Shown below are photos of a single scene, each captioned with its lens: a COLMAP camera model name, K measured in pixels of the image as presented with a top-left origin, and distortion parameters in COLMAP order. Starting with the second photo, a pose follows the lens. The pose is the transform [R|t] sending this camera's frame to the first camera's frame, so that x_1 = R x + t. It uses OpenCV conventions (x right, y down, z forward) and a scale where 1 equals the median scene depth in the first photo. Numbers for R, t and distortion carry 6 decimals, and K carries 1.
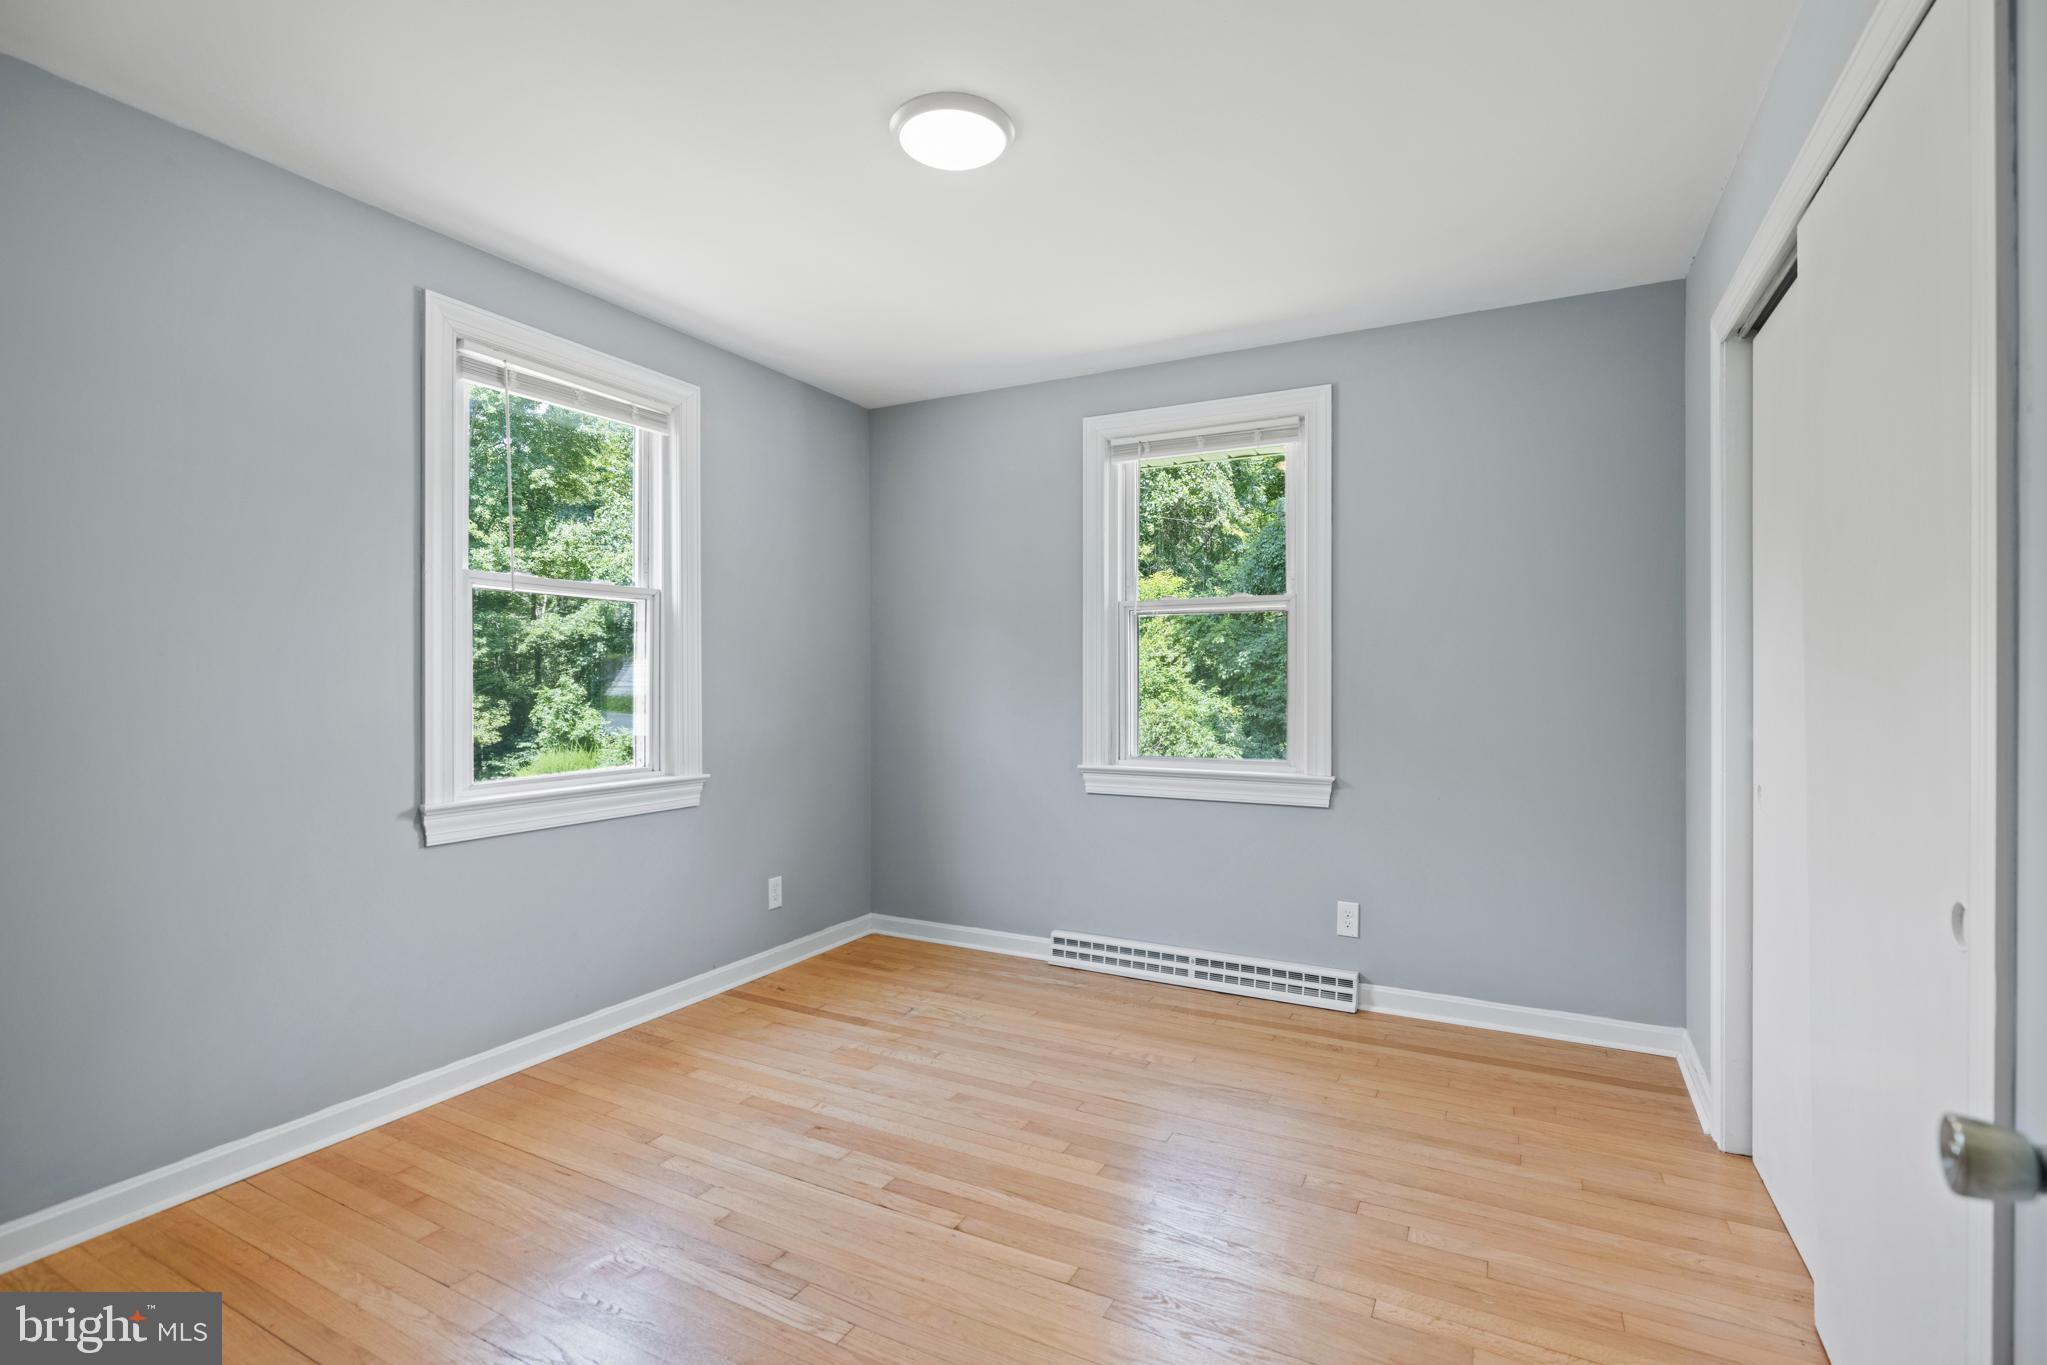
lens RADIAL K [[940.3, 0, 1036.6], [0, 940.3, 669.1], [0, 0, 1]] dist [-0.000066, -0.000132]
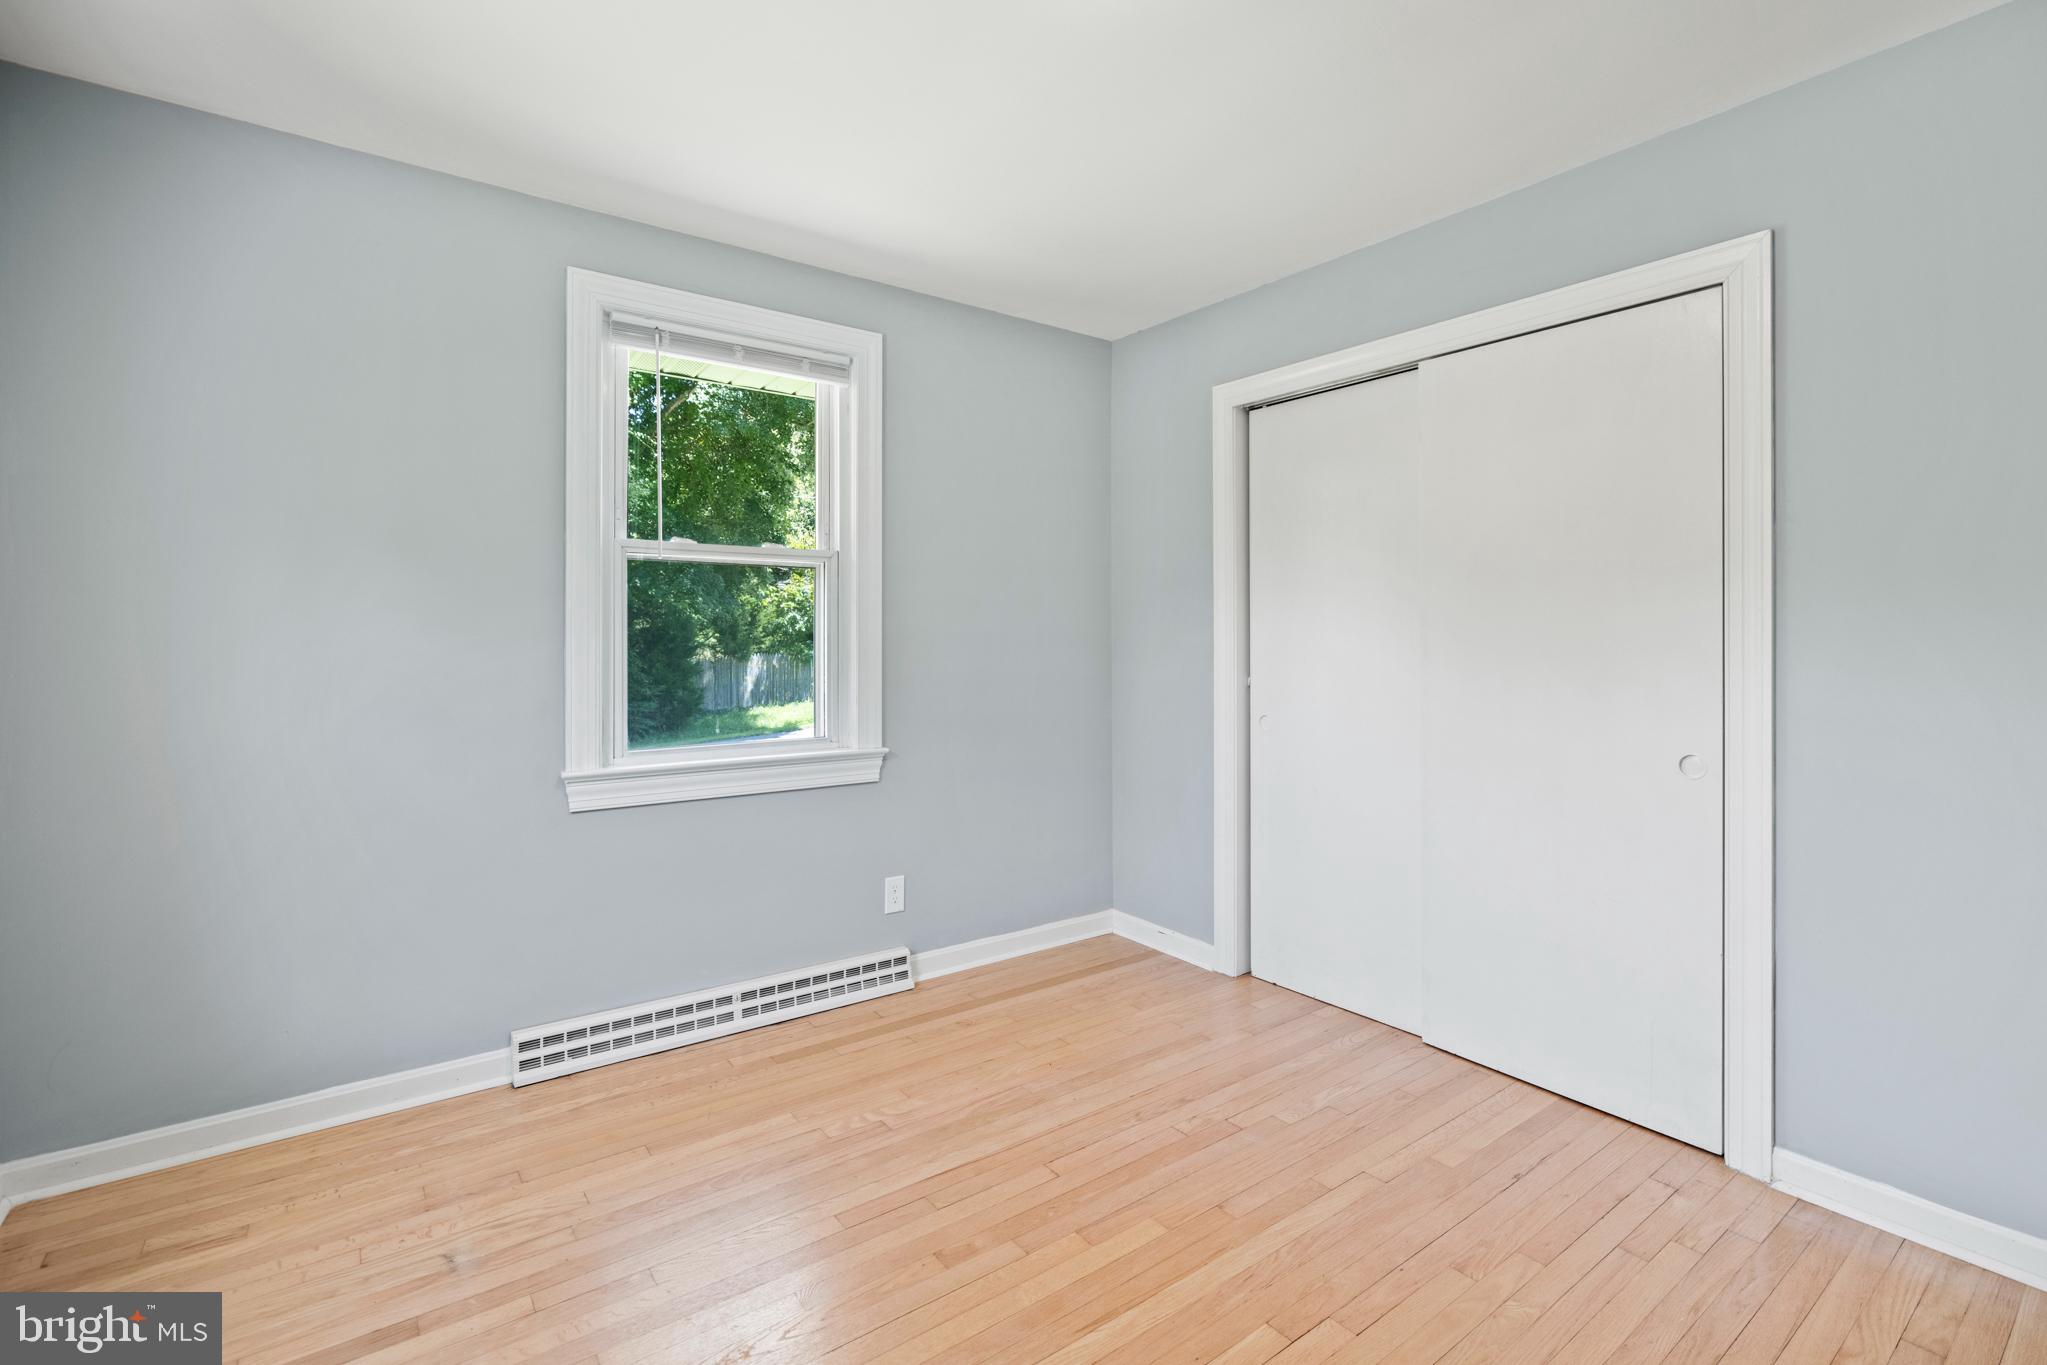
lens RADIAL K [[927.2, 0, 1020.1], [0, 927.2, 625.4], [0, 0, 1]] dist [-0.000970, -0.000365]
pose [[0.438430, 0.017844, 0.898588, -0.470759], [-0.008015, 0.999841, -0.015944, 0.004419], [-0.898730, -0.000212, 0.438503, 0.467605]]
